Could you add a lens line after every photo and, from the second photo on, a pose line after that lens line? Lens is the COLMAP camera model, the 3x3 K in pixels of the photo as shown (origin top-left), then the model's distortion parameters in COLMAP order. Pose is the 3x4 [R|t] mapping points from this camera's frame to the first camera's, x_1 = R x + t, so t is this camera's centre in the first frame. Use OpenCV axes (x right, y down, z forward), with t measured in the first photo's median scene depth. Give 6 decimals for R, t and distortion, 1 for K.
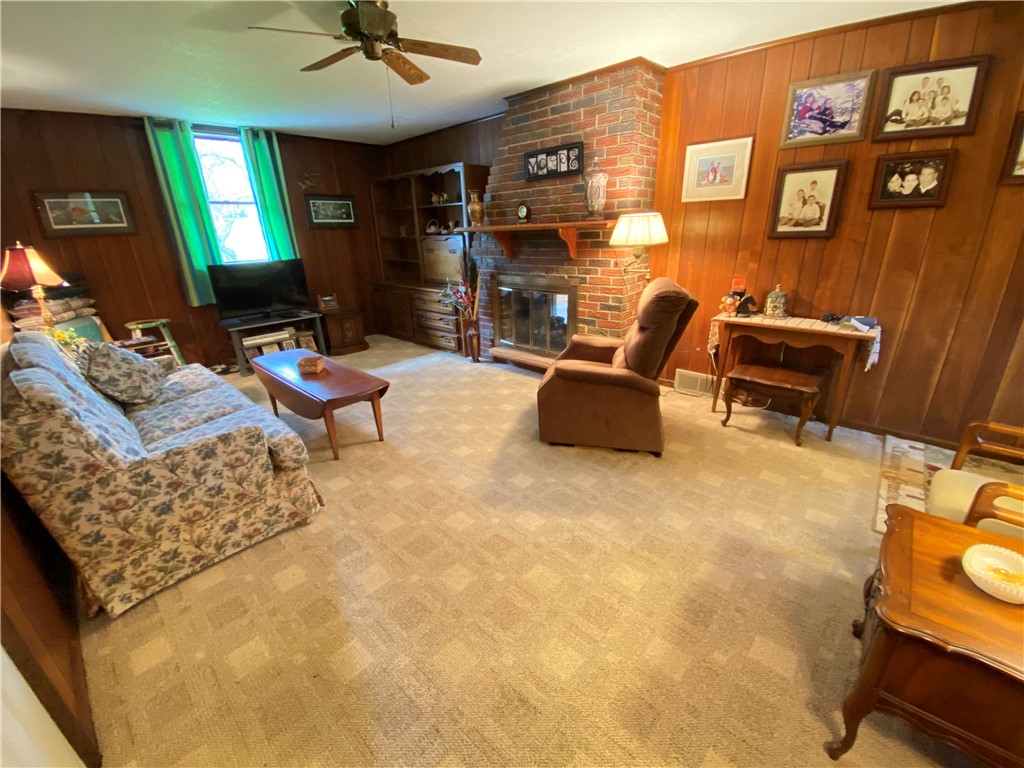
lens RADIAL K [[410.1, 0, 513.6], [0, 410.1, 391.7], [0, 0, 1]] dist [0.032781, -0.030507]
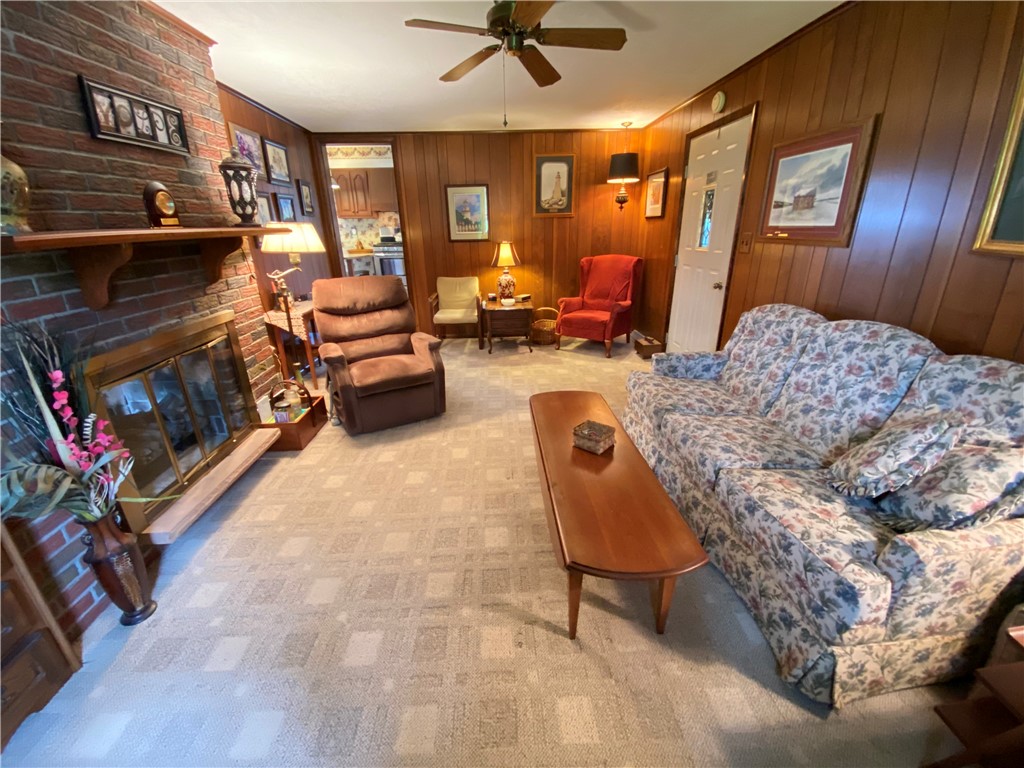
lens RADIAL K [[412.0, 0, 512.0], [0, 412.0, 384.0], [0, 0, 1]] dist [0.022696, -0.022075]
pose [[-0.705397, -0.212770, 0.676124, -0.701920], [0.295899, 0.778396, 0.553663, -0.443863], [-0.644096, 0.590617, -0.486120, 1.166922]]
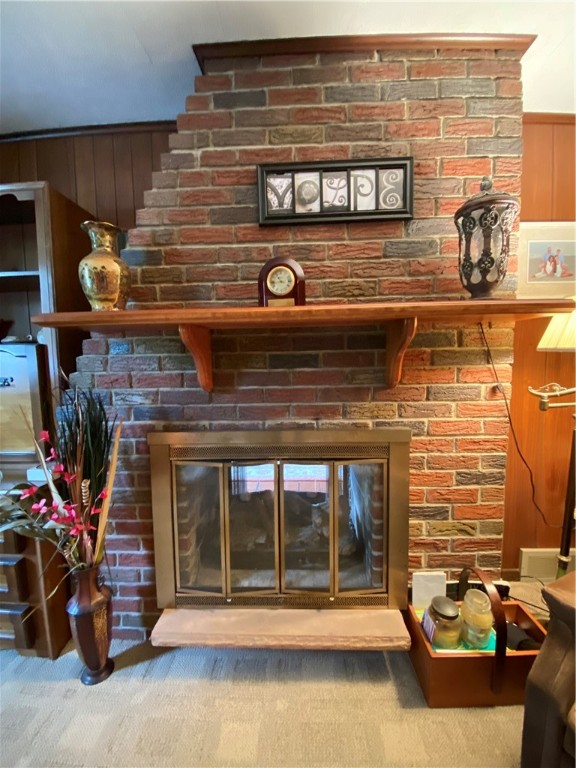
lens RADIAL K [[309.0, 0, 286.5], [0, 309.0, 386.2], [0, 0, 1]] dist [0.022696, -0.022075]
pose [[0.762021, -0.034873, 0.646613, -0.181778], [0.234188, 0.945802, -0.224977, -0.286949], [-0.603722, 0.322866, 0.728887, 0.859194]]
